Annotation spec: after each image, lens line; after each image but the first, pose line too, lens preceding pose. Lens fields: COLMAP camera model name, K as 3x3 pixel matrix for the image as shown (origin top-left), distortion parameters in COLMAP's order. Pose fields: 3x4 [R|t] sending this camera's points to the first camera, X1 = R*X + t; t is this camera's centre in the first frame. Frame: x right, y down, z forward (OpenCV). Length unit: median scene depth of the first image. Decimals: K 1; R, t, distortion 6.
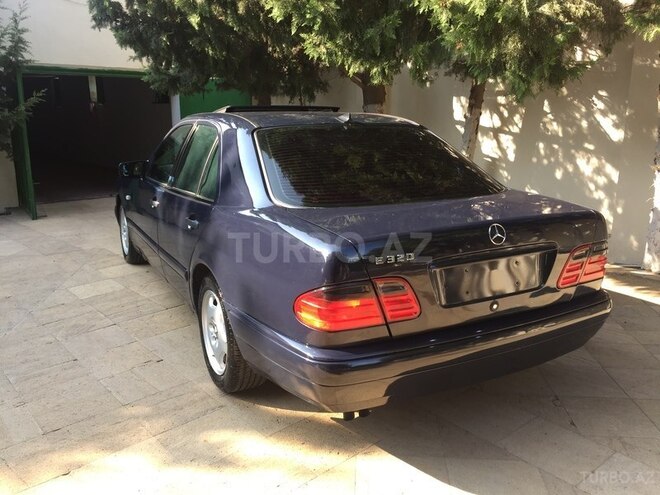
lens RADIAL K [[566.9, 0, 329.7], [0, 566.9, 246.6], [0, 0, 1]] dist [0.083471, -0.113743]
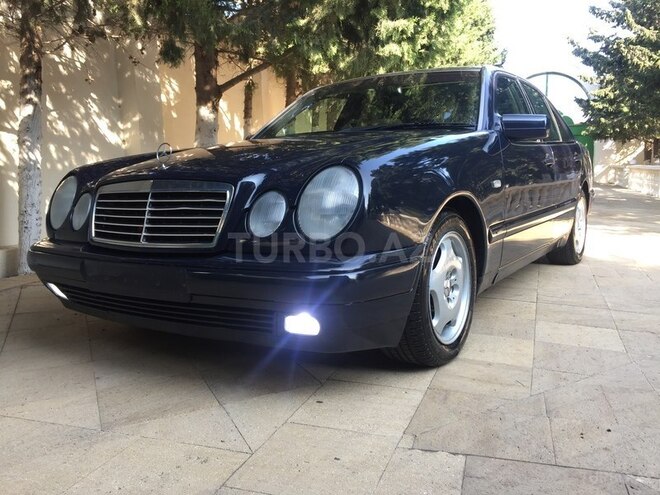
lens RADIAL K [[566.9, 0, 331.9], [0, 566.9, 245.1], [0, 0, 1]] dist [0.083471, -0.113743]
pose [[-0.490456, -0.100596, 0.865641, -0.641593], [0.216571, 0.948084, 0.232882, -0.164012], [-0.844127, 0.301691, -0.443207, 1.183813]]
